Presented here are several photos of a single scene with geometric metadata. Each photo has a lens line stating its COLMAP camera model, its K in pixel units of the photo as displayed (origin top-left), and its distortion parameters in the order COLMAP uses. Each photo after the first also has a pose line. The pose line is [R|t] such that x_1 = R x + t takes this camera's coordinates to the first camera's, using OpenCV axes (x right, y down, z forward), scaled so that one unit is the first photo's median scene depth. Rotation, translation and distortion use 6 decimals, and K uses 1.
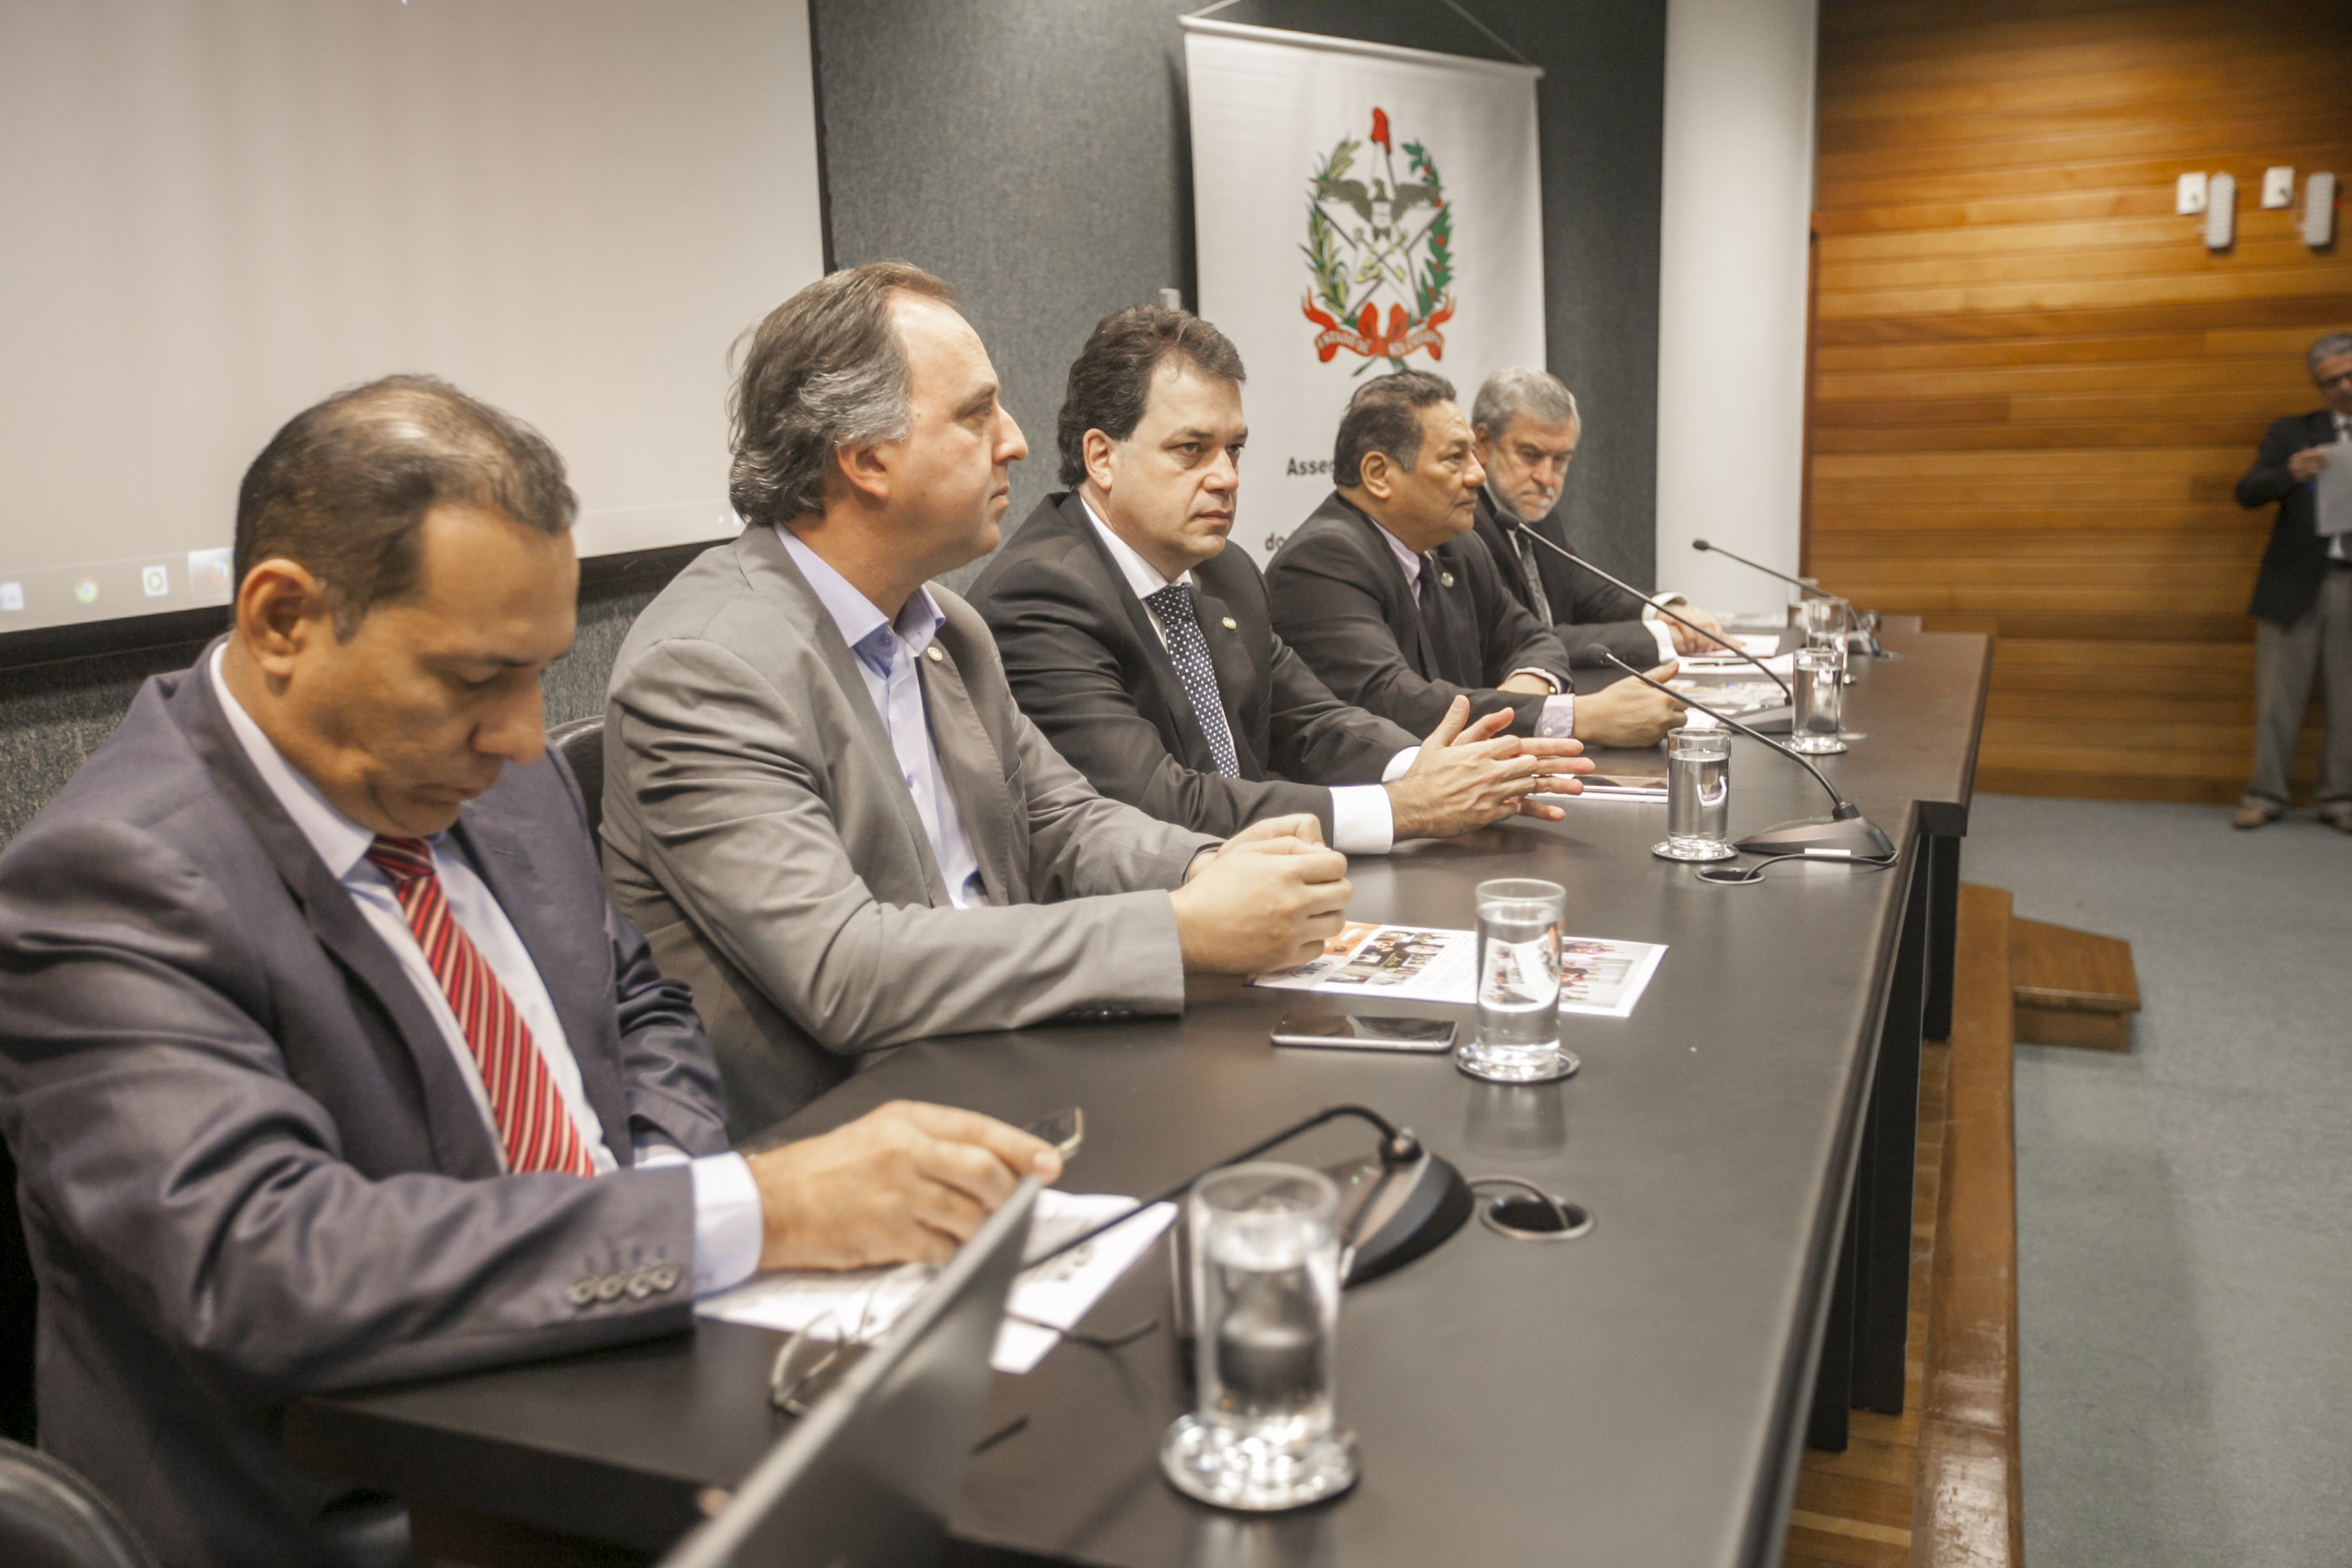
lens RADIAL K [[2101.4, 0, 1181.3], [0, 2101.4, 768.1], [0, 0, 1]] dist [0.032653, 0.018777]
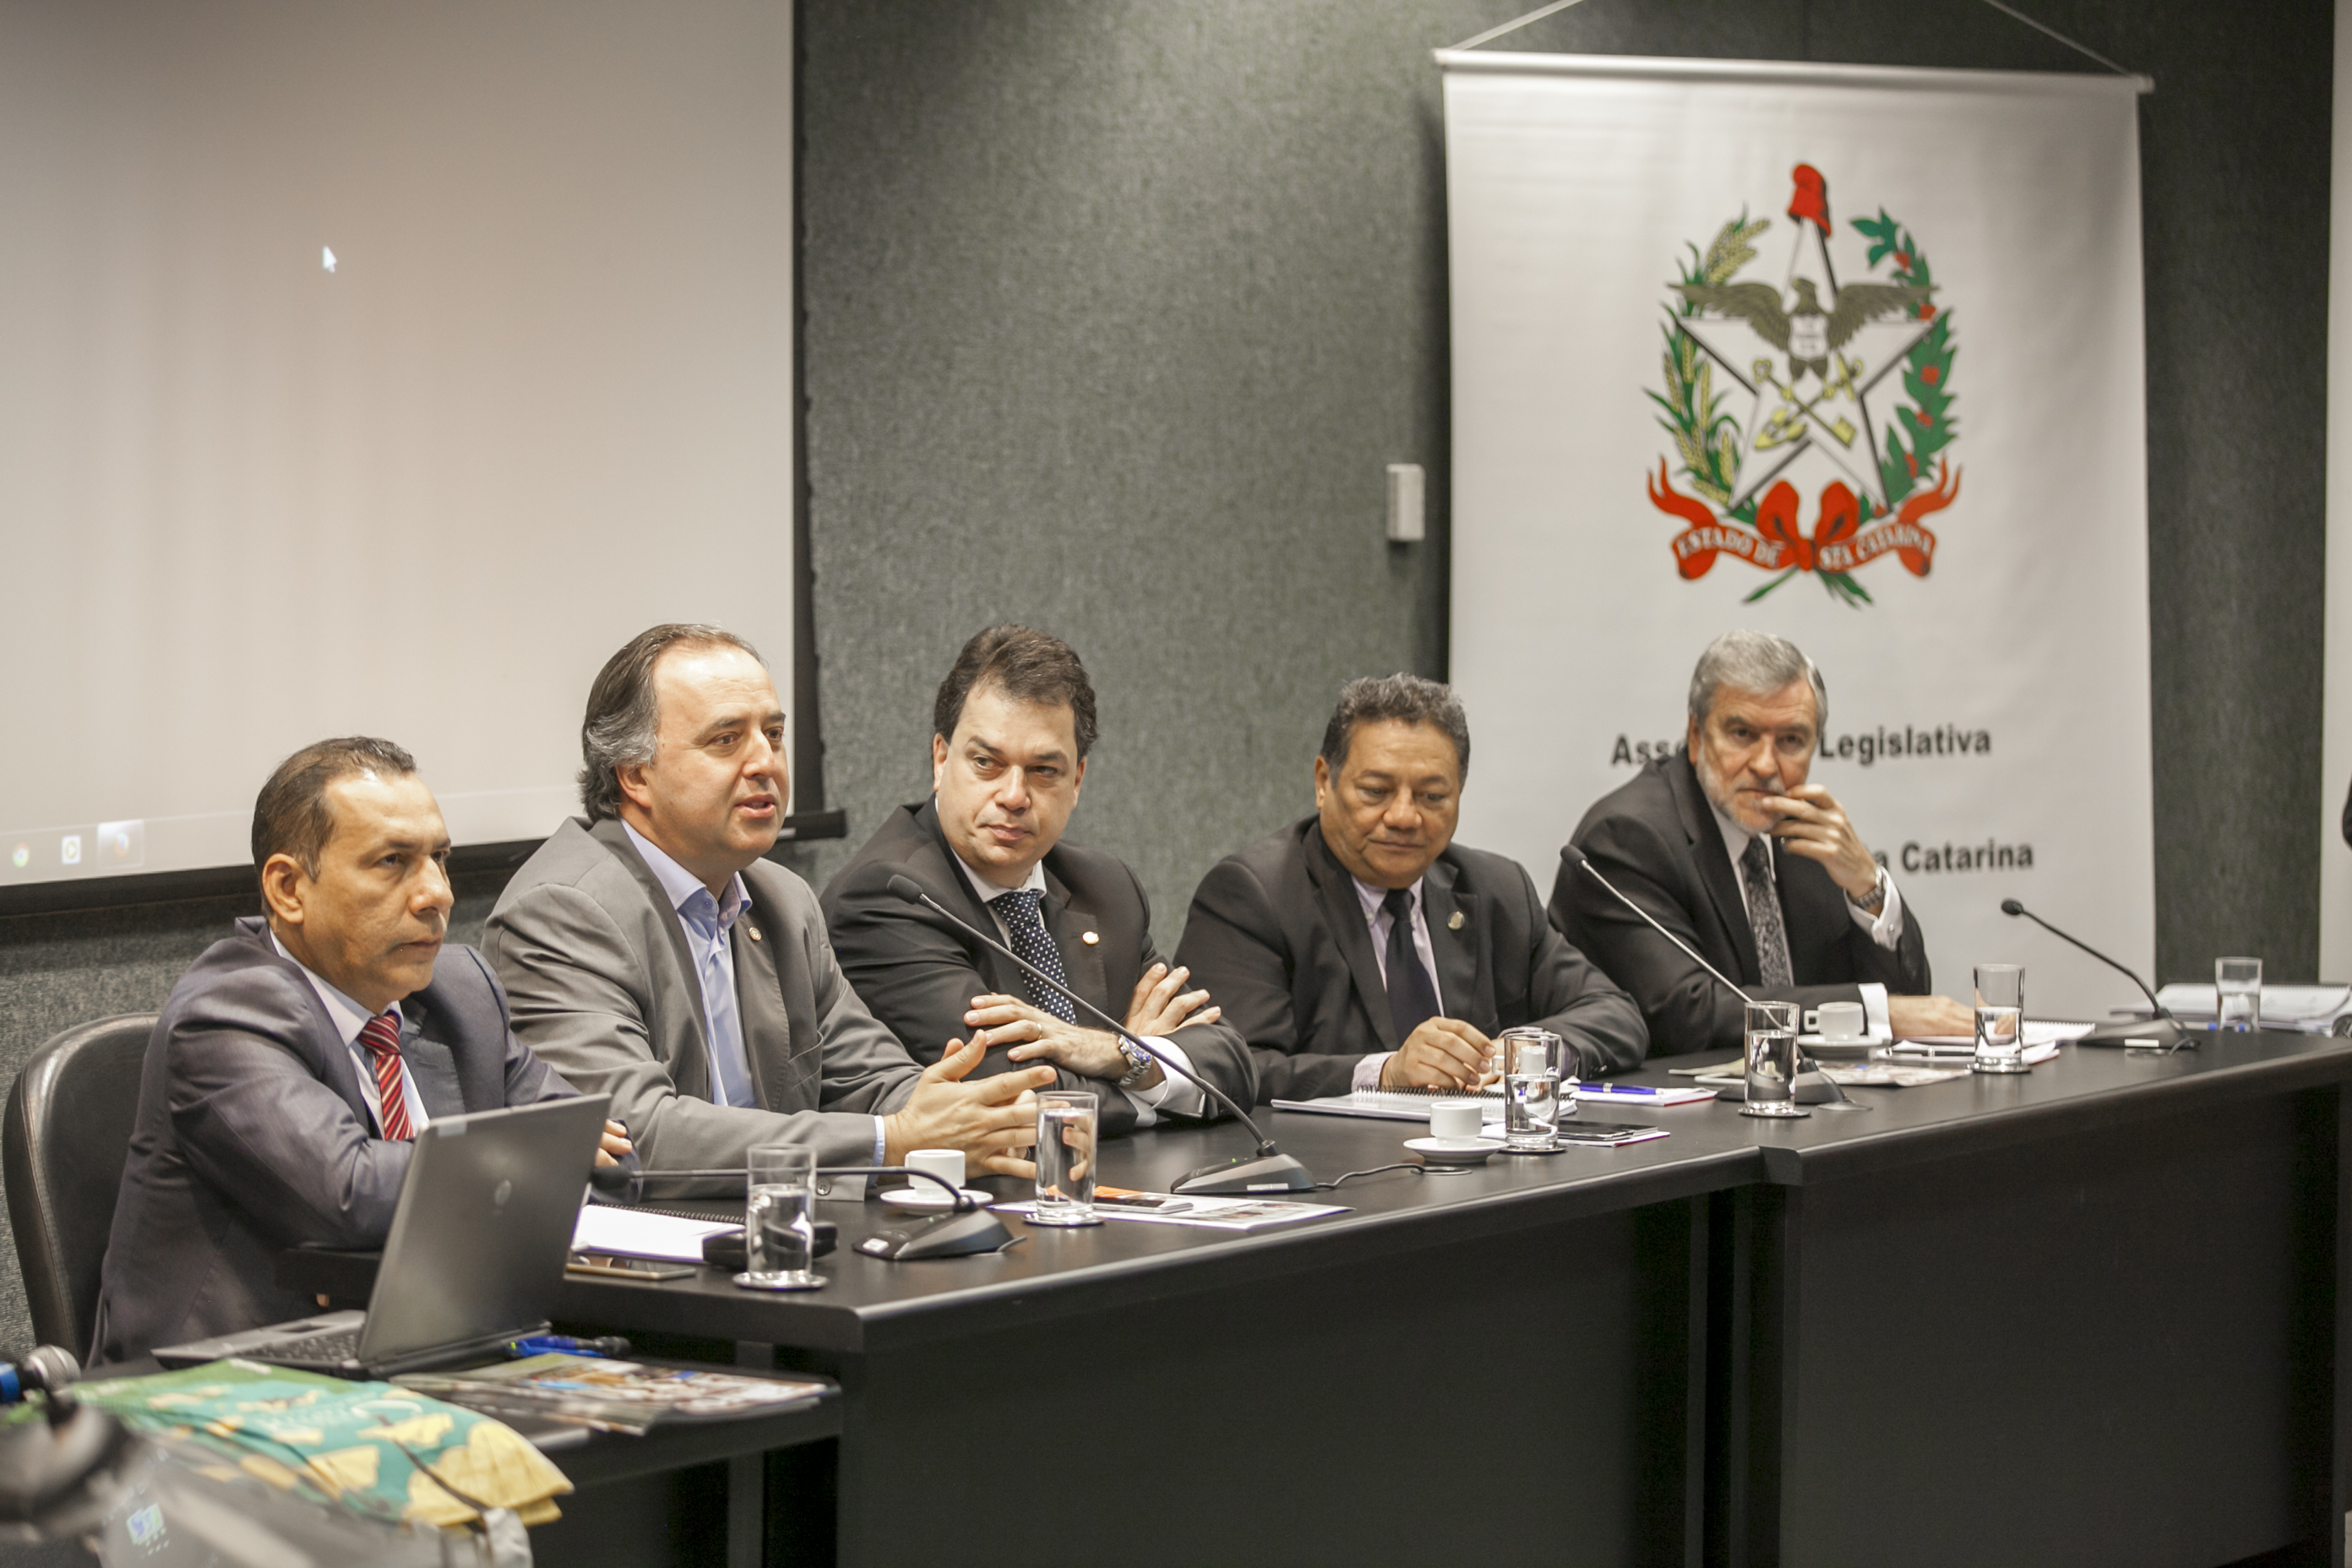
lens RADIAL K [[7565.0, 0, 1203.7], [0, 7565.0, 901.3], [0, 0, 1]] dist [-0.073550, 0.000000]
pose [[0.982369, 0.041784, -0.182224, 0.330861], [-0.060685, 0.993194, -0.099415, 0.121563], [0.176830, 0.108721, 0.978218, -1.129602]]
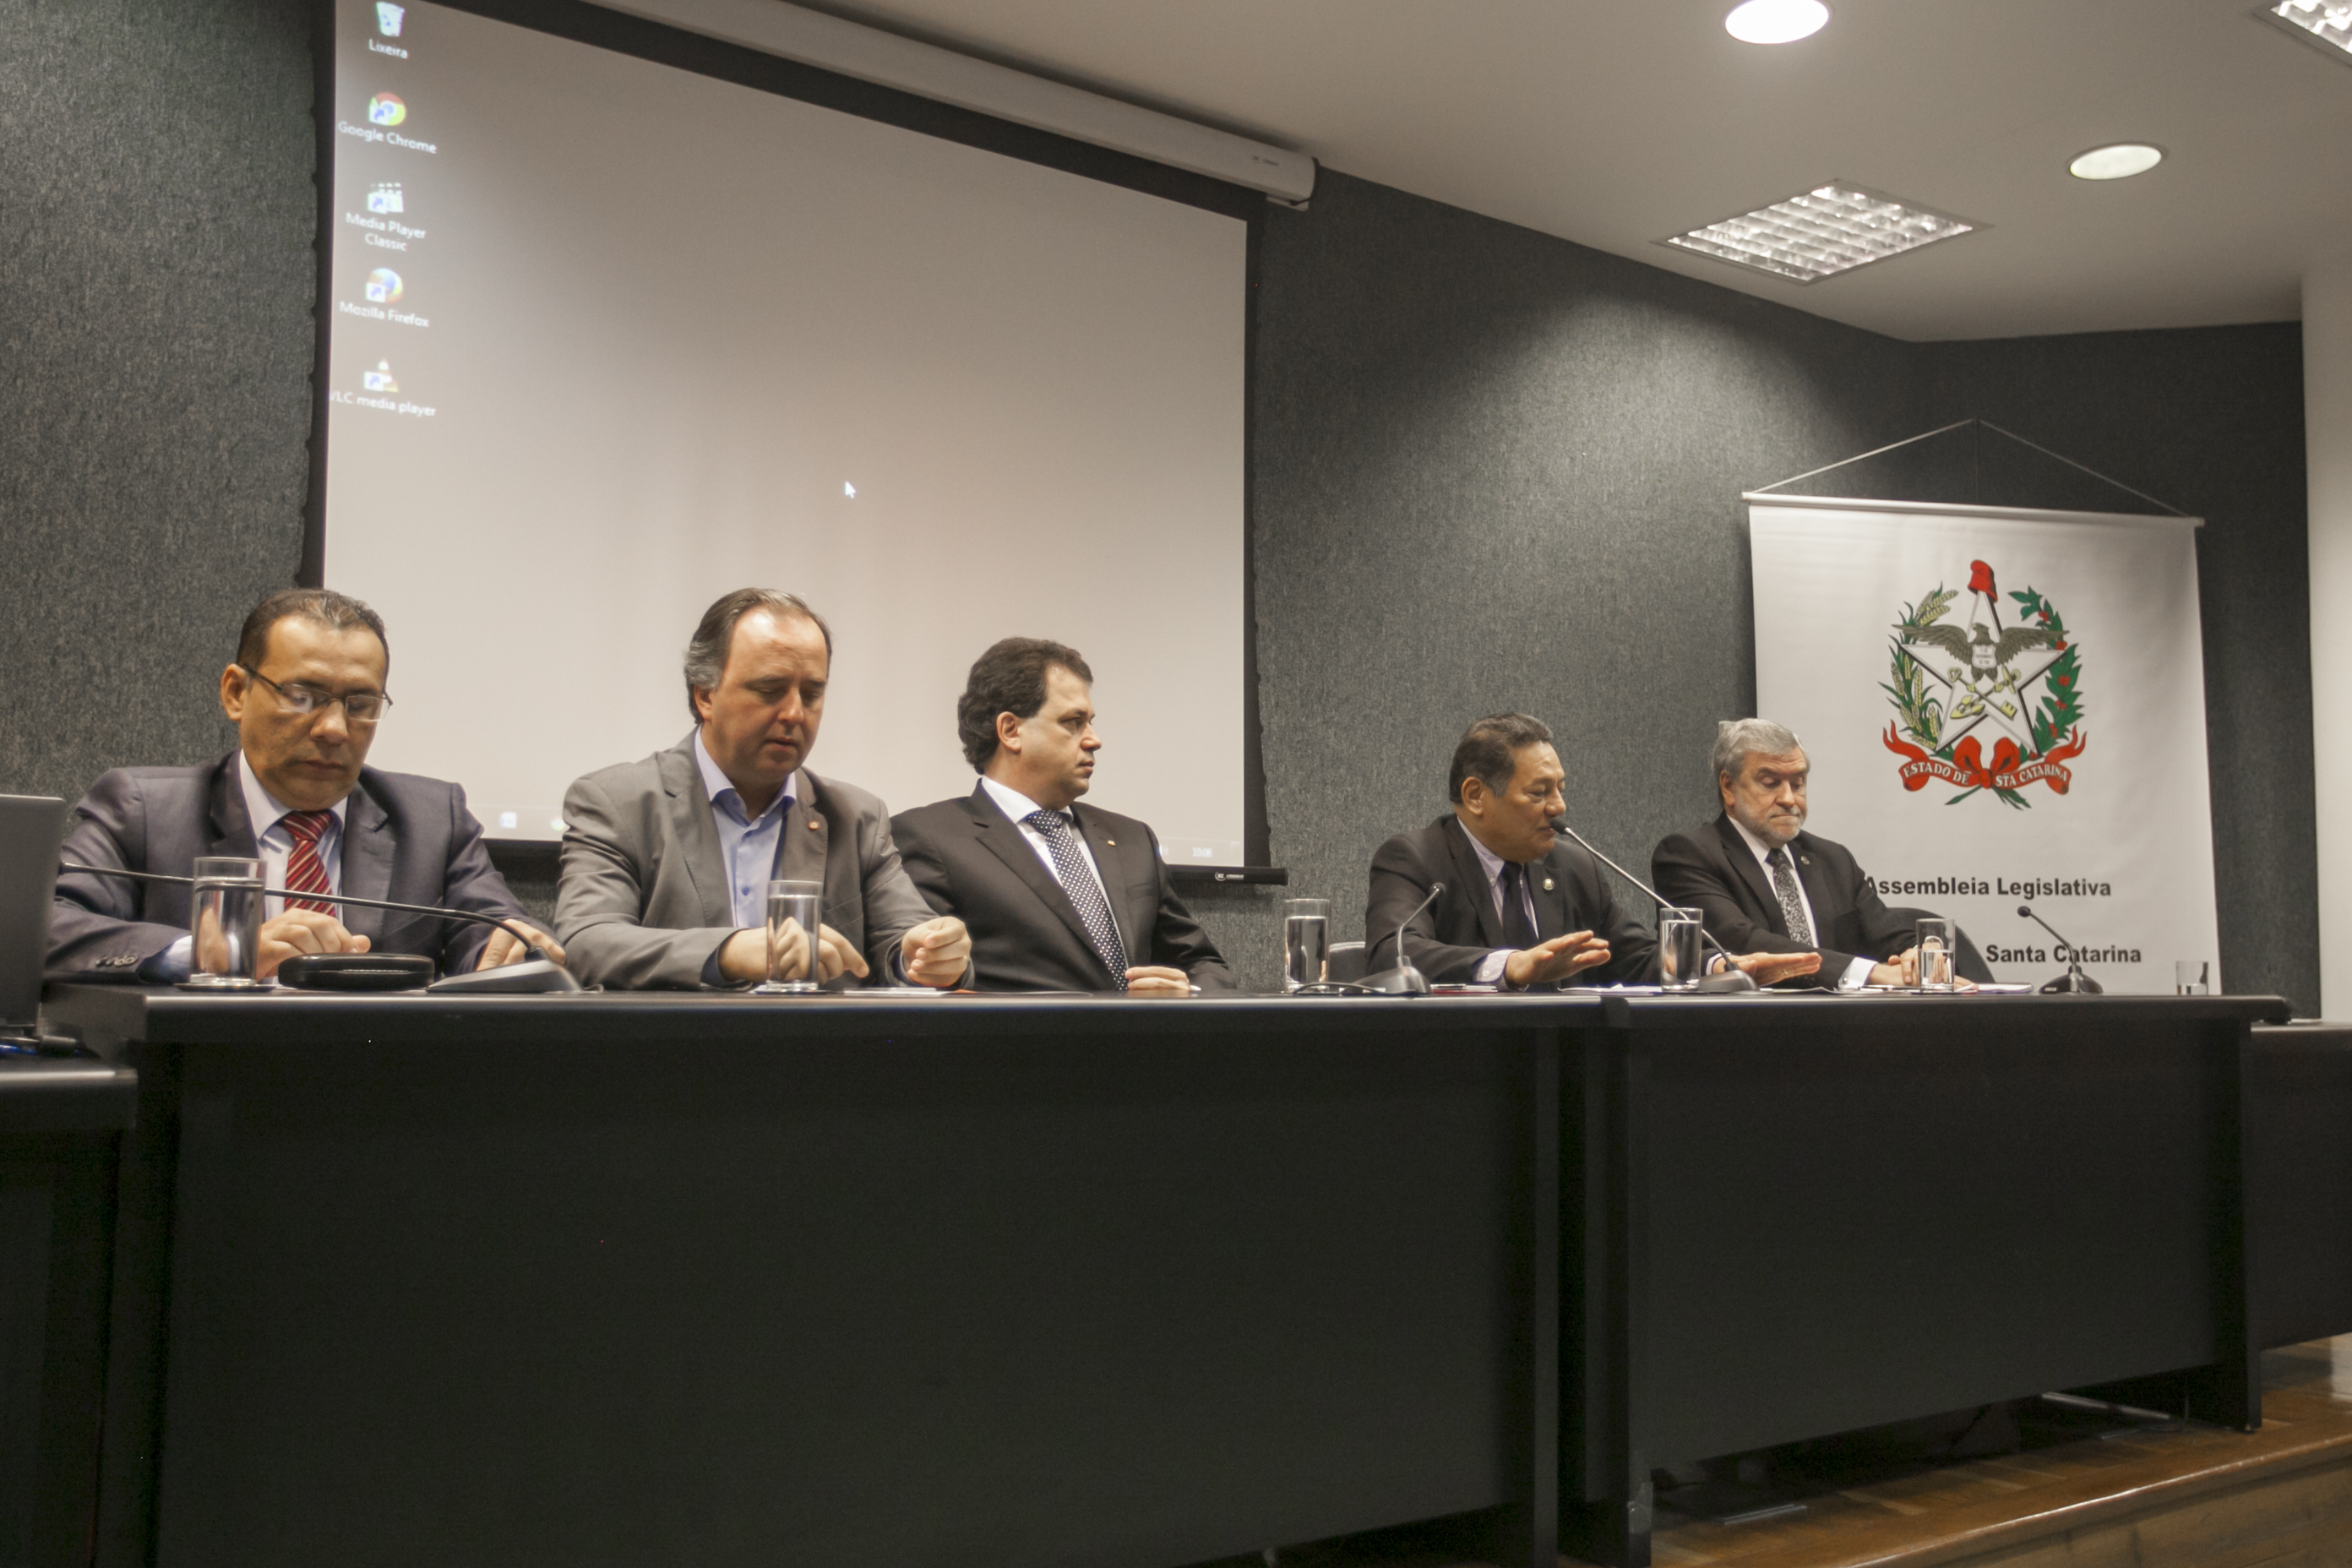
lens RADIAL K [[2085.7, 0, 1243.8], [0, 2085.7, 866.8], [0, 0, 1]] dist [-0.039210, 0.042009]
pose [[0.833614, -0.004076, -0.552332, 0.368955], [-0.121320, 0.974202, -0.190293, 0.085610], [0.538859, 0.225640, 0.811614, -0.022461]]
